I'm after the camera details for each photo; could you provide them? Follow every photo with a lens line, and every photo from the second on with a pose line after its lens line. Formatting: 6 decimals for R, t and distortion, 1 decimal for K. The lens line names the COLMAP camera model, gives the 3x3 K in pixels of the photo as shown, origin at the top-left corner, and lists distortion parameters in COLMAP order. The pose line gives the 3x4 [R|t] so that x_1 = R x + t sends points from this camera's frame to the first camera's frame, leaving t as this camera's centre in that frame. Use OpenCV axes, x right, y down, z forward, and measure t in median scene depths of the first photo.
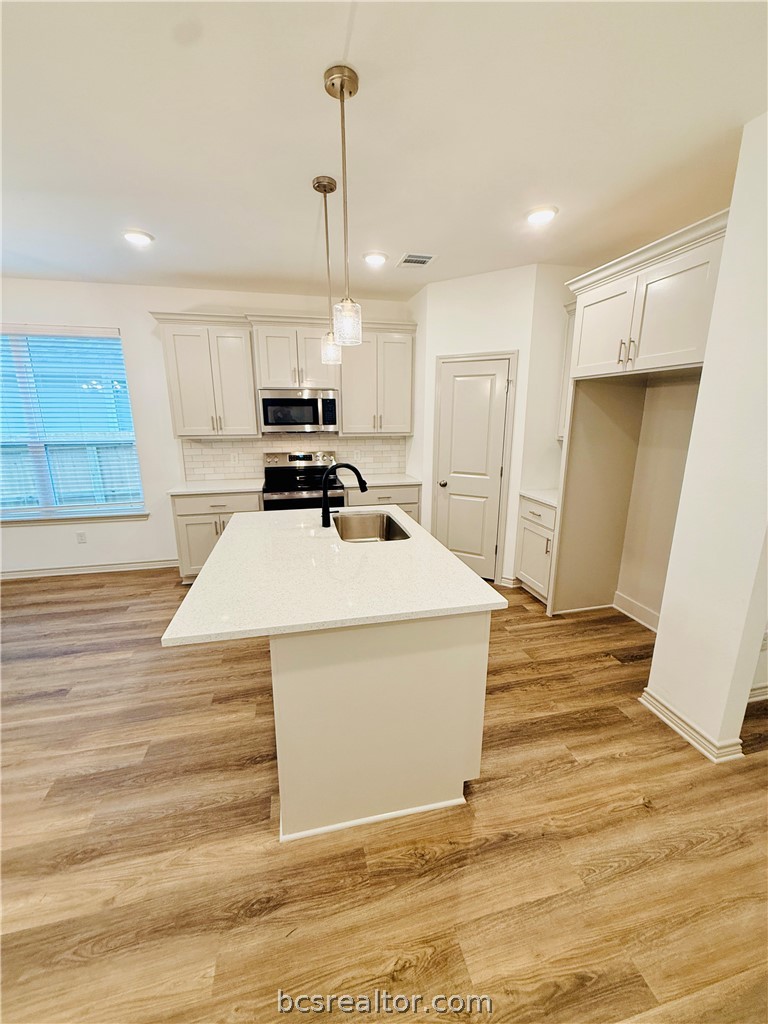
lens RADIAL K [[406.9, 0, 388.4], [0, 406.9, 508.8], [0, 0, 1]] dist [-0.000051, -0.000224]
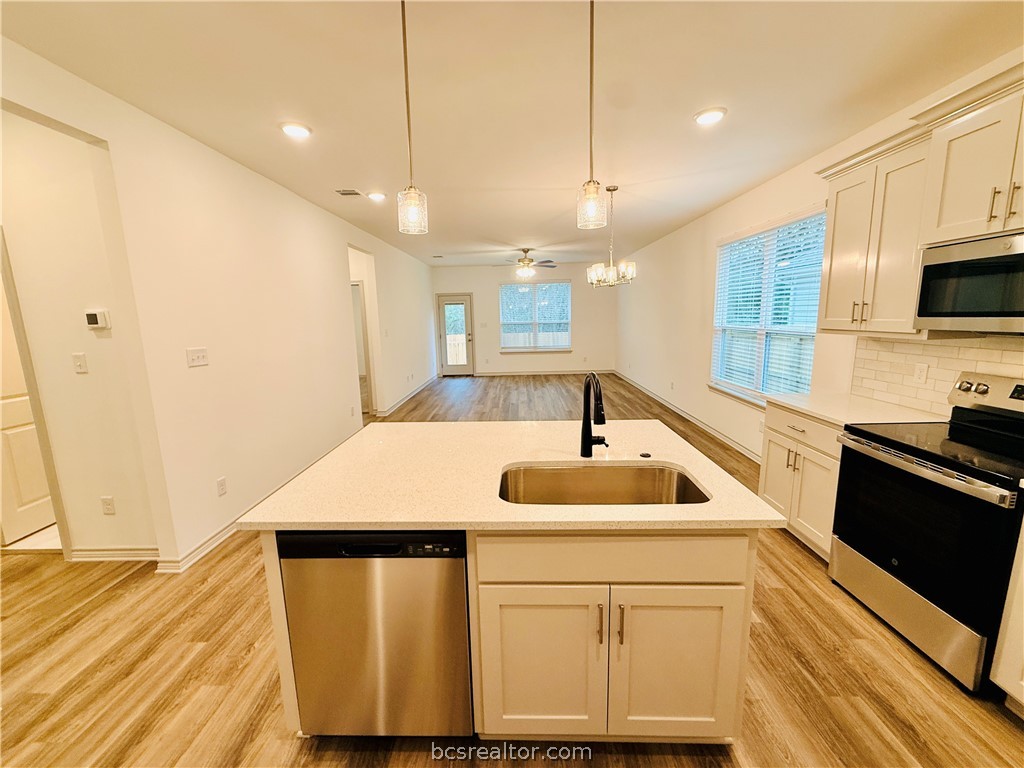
lens RADIAL K [[406.9, 0, 509.2], [0, 406.9, 381.7], [0, 0, 1]] dist [-0.000051, -0.000224]
pose [[-0.256255, 0.162780, -0.952804, 0.361345], [-0.200386, 0.955358, 0.217110, -0.137333], [0.945610, 0.246564, -0.212196, 0.656203]]
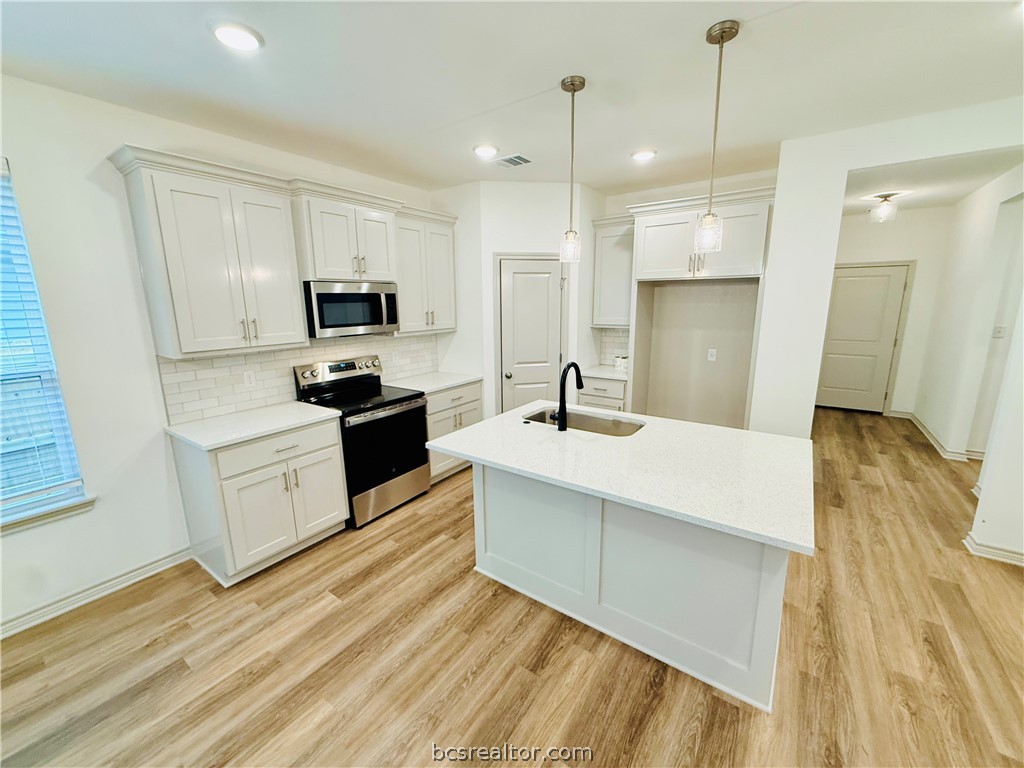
lens RADIAL K [[406.9, 0, 509.2], [0, 406.9, 381.7], [0, 0, 1]] dist [-0.000051, -0.000224]
pose [[0.752373, -0.138521, 0.644009, -0.558444], [0.163859, 0.986266, 0.020708, -0.070752], [-0.638033, 0.089946, 0.764738, 0.226047]]
